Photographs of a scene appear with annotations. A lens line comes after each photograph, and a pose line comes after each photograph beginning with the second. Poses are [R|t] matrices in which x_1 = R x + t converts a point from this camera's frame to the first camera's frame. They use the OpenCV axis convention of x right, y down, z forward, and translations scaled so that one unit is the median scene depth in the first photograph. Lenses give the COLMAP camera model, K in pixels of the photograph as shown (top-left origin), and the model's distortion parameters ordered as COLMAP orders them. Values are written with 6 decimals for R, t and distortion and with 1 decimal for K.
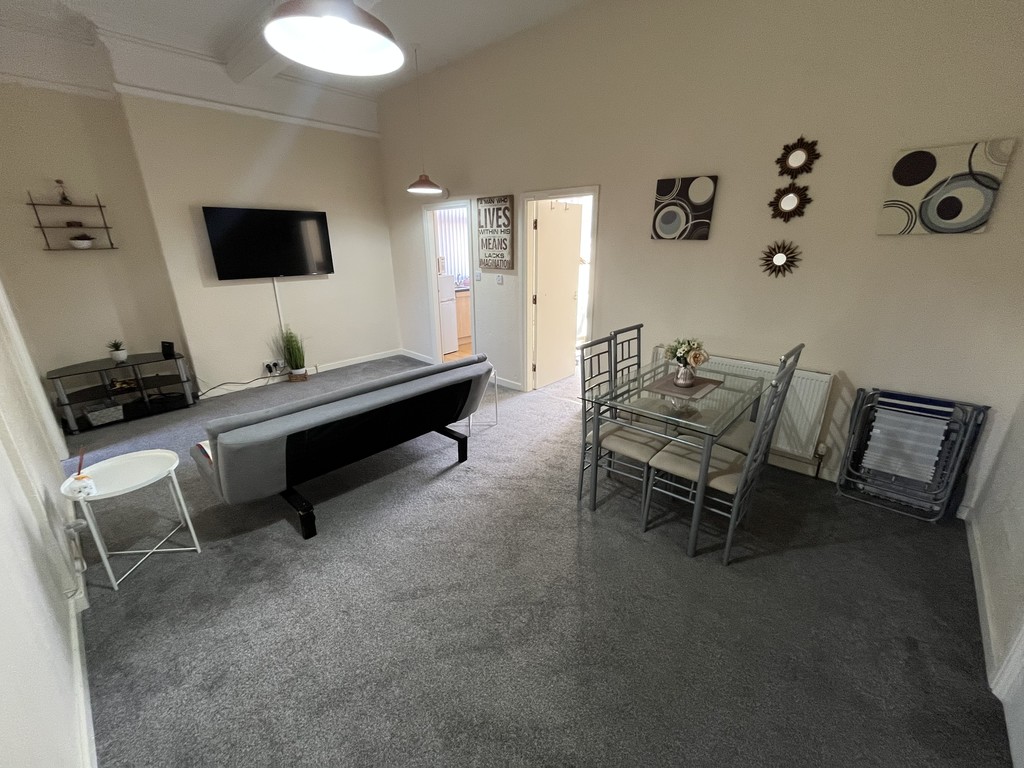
lens RADIAL K [[415.0, 0, 512.0], [0, 415.0, 384.0], [0, 0, 1]] dist [0.001016, -0.000157]
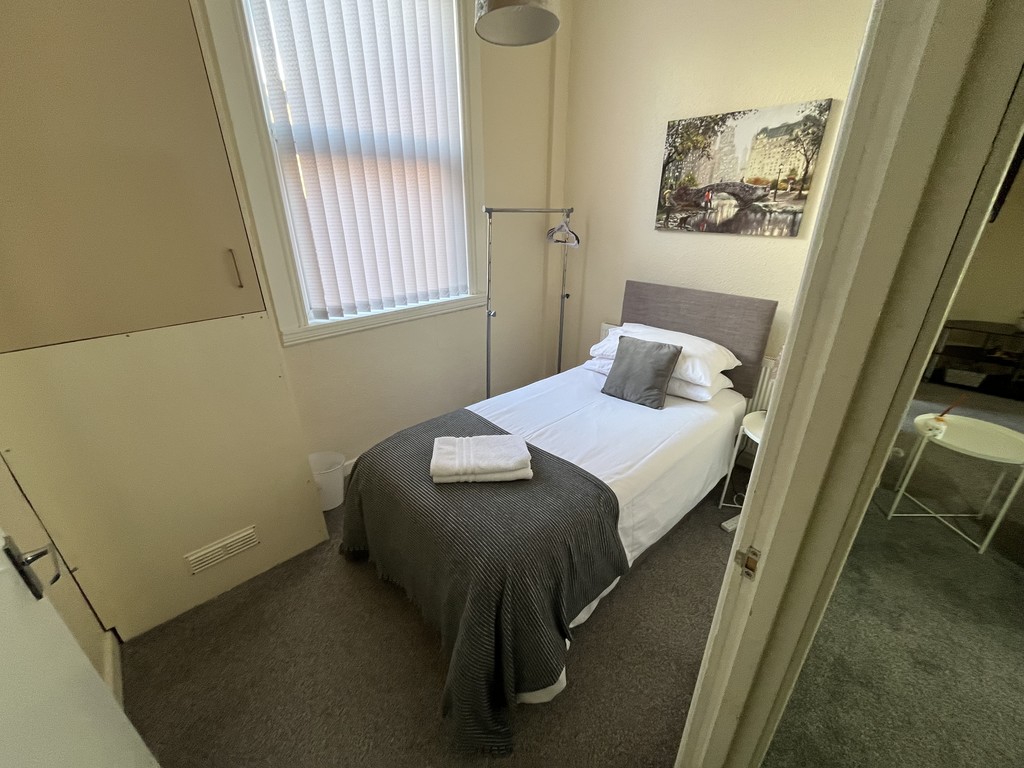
lens RADIAL K [[415.0, 0, 512.0], [0, 415.0, 384.0], [0, 0, 1]] dist [0.001016, -0.000157]
pose [[-0.064511, 0.405473, -0.911828, -0.026318], [-0.314703, 0.858839, 0.404175, 0.050217], [0.946995, 0.313029, 0.072199, -0.117288]]
